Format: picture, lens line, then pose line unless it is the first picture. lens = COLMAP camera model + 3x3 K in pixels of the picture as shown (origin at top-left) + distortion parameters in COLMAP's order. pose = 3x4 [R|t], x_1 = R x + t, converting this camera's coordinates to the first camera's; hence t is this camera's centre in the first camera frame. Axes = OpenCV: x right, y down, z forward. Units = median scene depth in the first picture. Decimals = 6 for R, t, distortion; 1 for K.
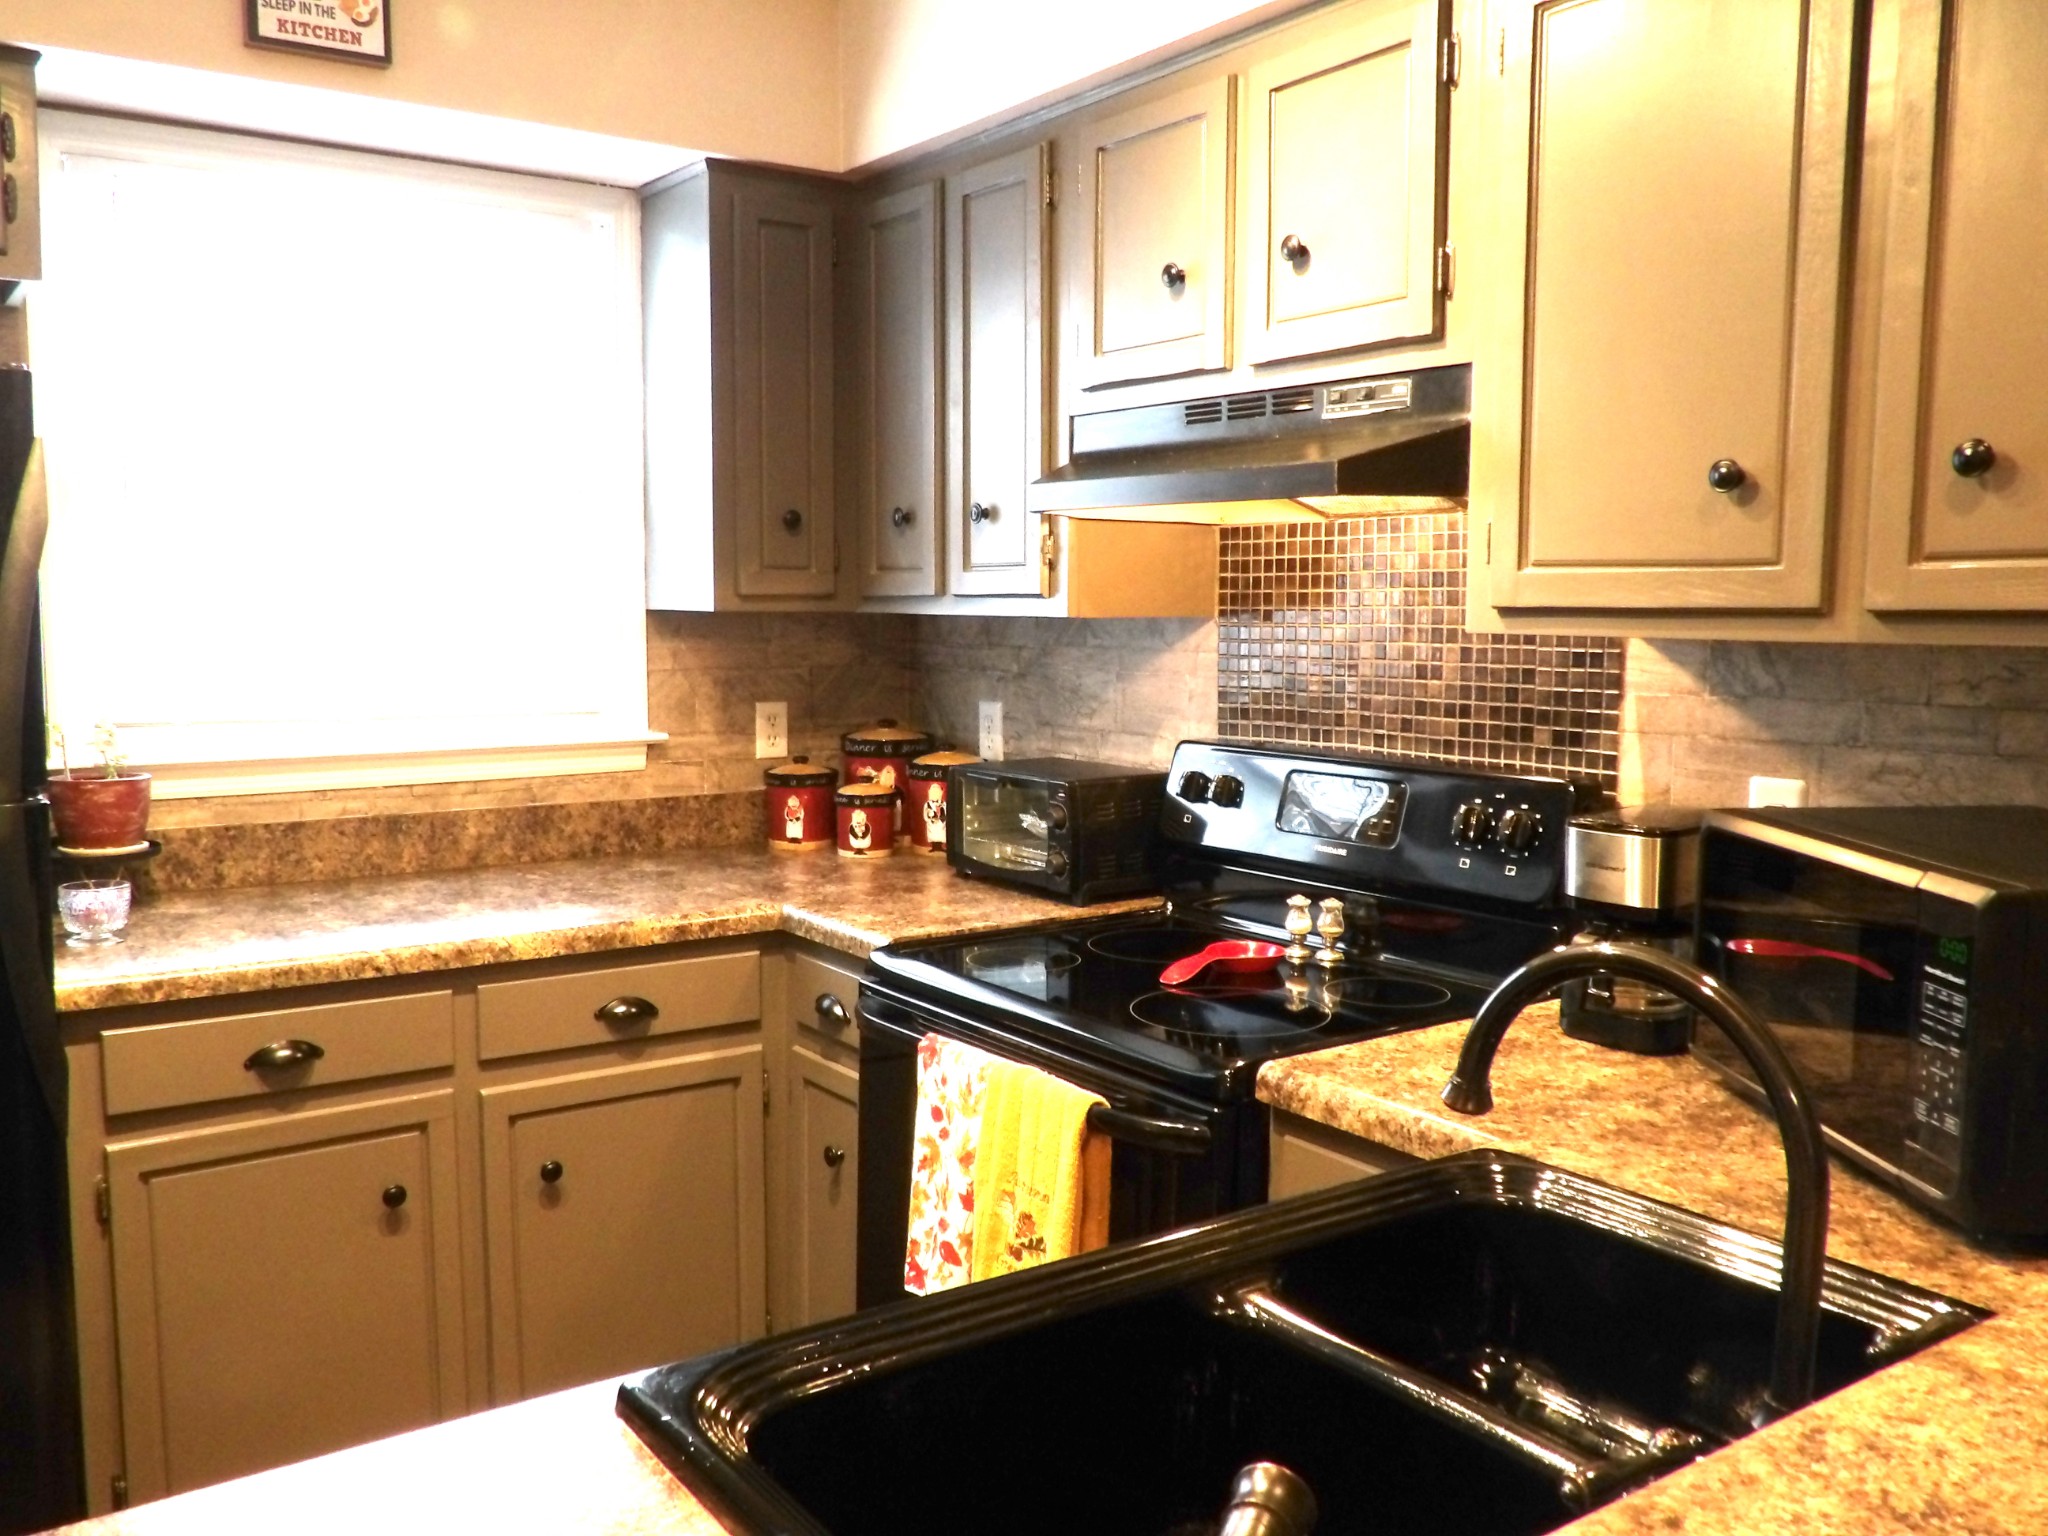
lens RADIAL K [[1722.2, 0, 1022.7], [0, 1722.2, 774.5], [0, 0, 1]] dist [0.000709, 0.003072]
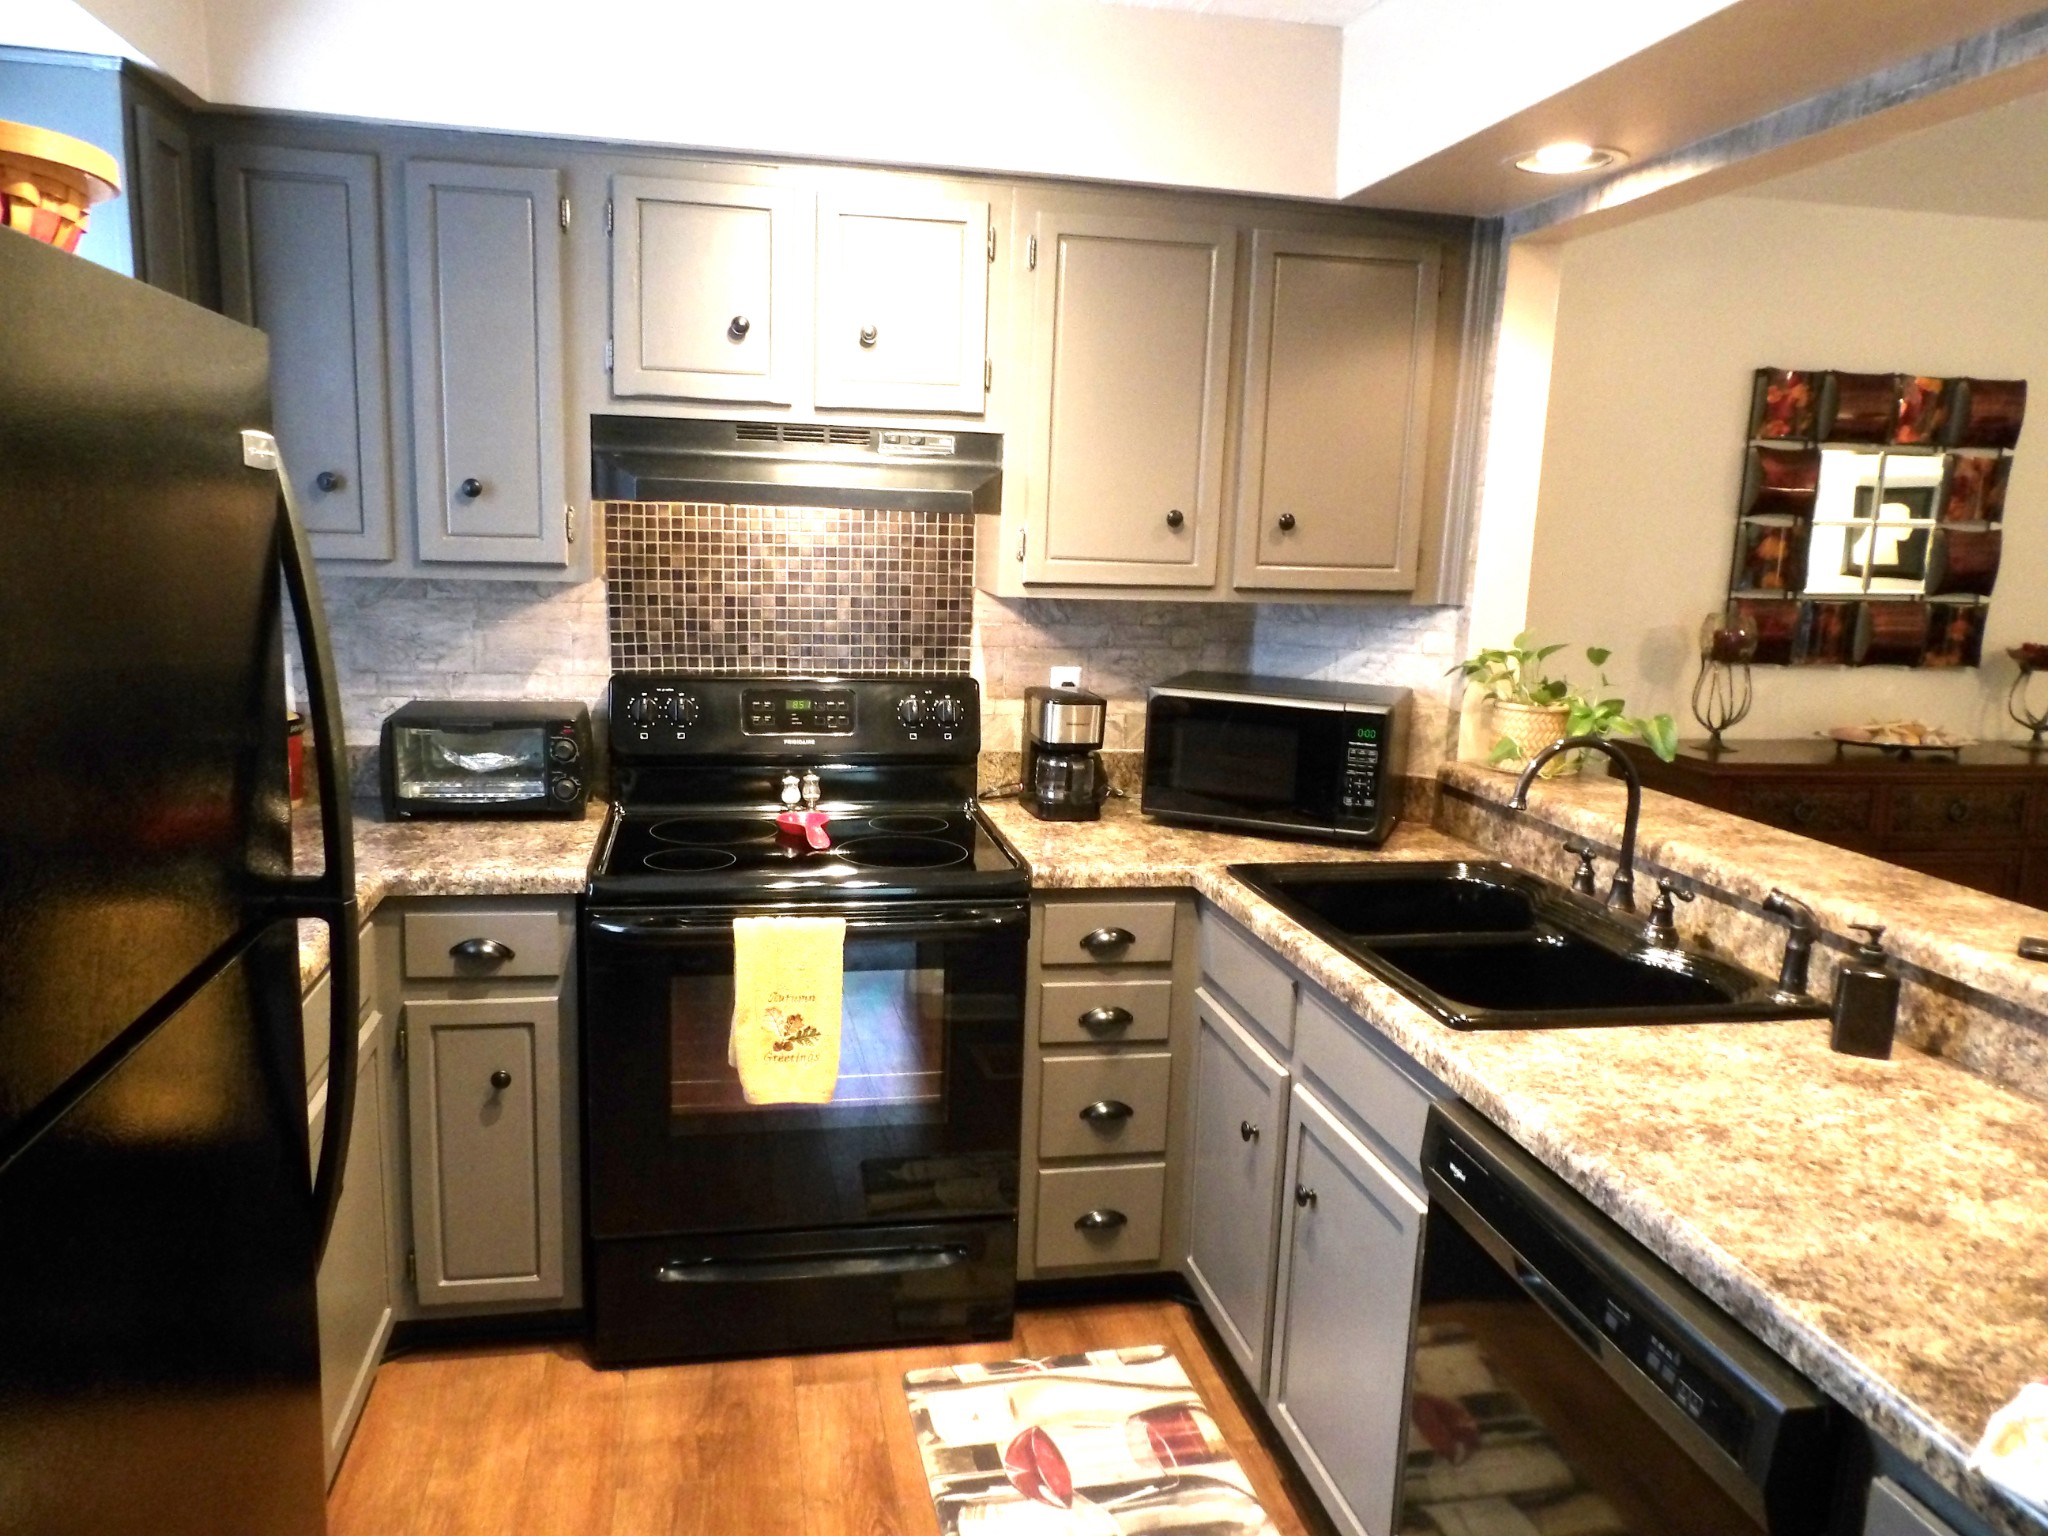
lens RADIAL K [[1442.8, 0, 1016.2], [0, 1442.8, 776.1], [0, 0, 1]] dist [-0.003520, 0.000757]
pose [[0.396985, -0.157571, 0.904198, -0.824226], [0.059880, 0.987501, 0.145798, -0.090748], [-0.915870, -0.003736, 0.401458, 0.336814]]
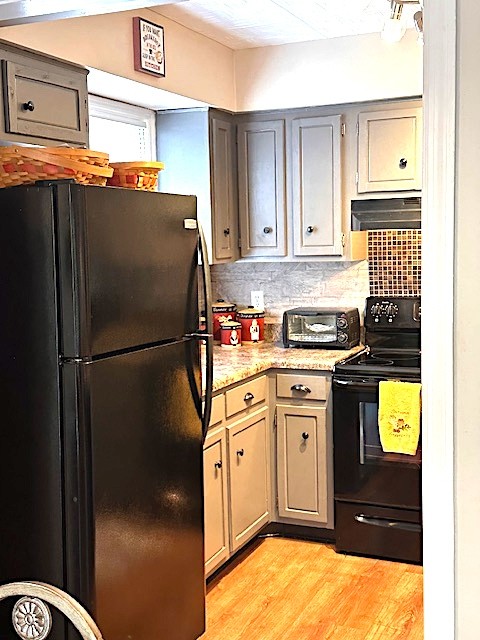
lens RADIAL K [[831.3, 0, 255.0], [0, 831.3, 321.5], [0, 0, 1]] dist [0.161169, 0.000428]
pose [[0.844514, -0.079653, 0.529577, -1.021616], [0.081908, 0.996454, 0.019259, -0.023784], [-0.529233, 0.027112, 0.848043, -0.256778]]
